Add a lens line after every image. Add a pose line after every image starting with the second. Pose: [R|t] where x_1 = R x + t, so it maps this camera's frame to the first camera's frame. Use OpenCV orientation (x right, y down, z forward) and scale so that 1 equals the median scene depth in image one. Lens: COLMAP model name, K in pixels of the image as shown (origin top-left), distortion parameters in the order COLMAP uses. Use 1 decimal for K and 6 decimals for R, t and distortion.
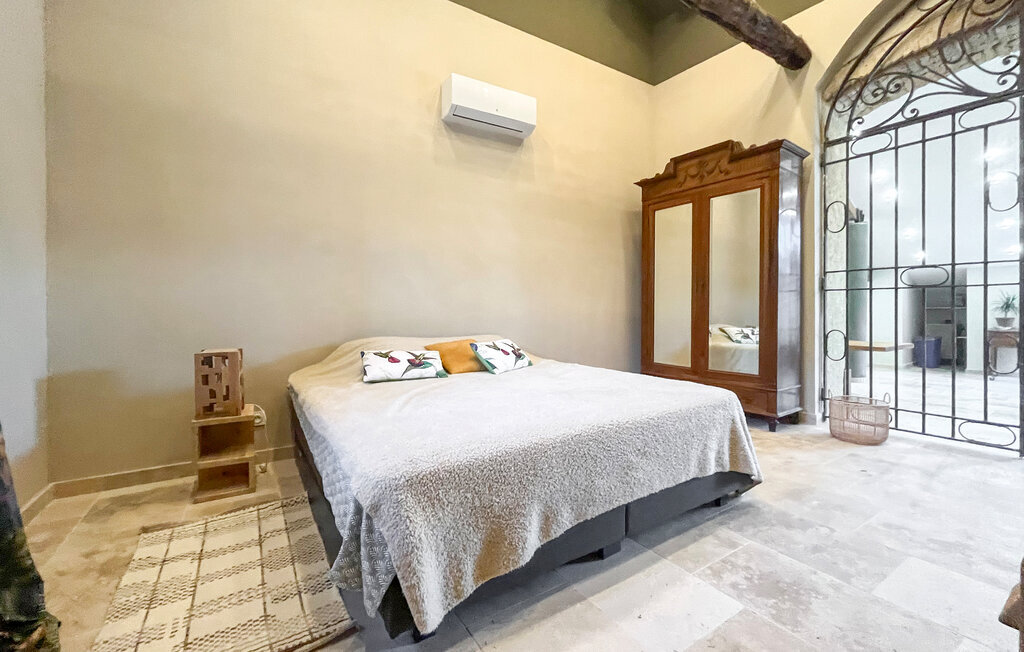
lens RADIAL K [[425.4, 0, 513.5], [0, 425.4, 331.6], [0, 0, 1]] dist [-0.000622, -0.000278]
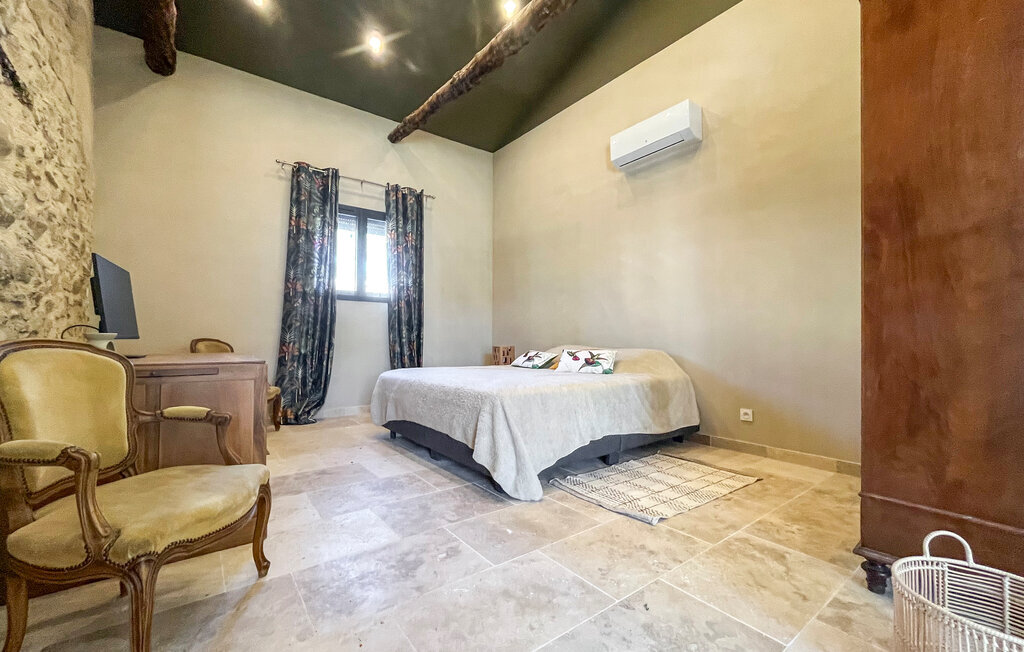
lens RADIAL K [[418.1, 0, 512.0], [0, 418.1, 326.0], [0, 0, 1]] dist [-0.001982, -0.000246]
pose [[0.079941, -0.011217, -0.996737, 1.780997], [-0.036274, 0.999242, -0.014154, -0.023978], [0.996139, 0.037287, 0.079473, 1.021271]]
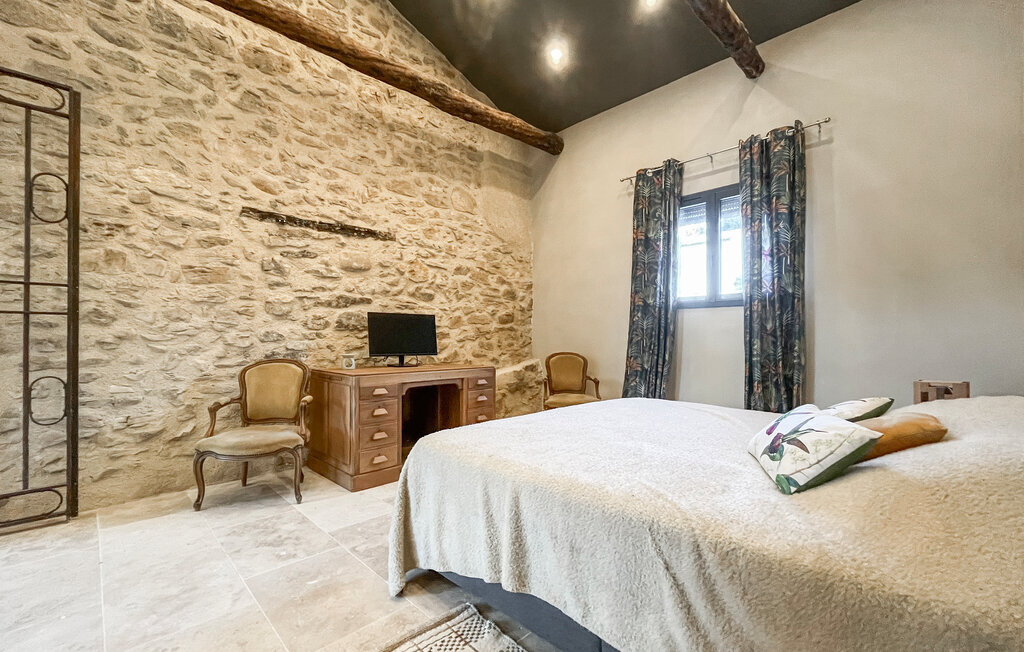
lens RADIAL K [[425.4, 0, 513.5], [0, 425.4, 331.6], [0, 0, 1]] dist [-0.000622, -0.000278]
pose [[-0.978206, 0.017370, -0.206911, 0.531688], [0.013545, 0.999711, 0.019885, -0.114730], [0.207196, 0.016649, -0.978158, 2.114049]]
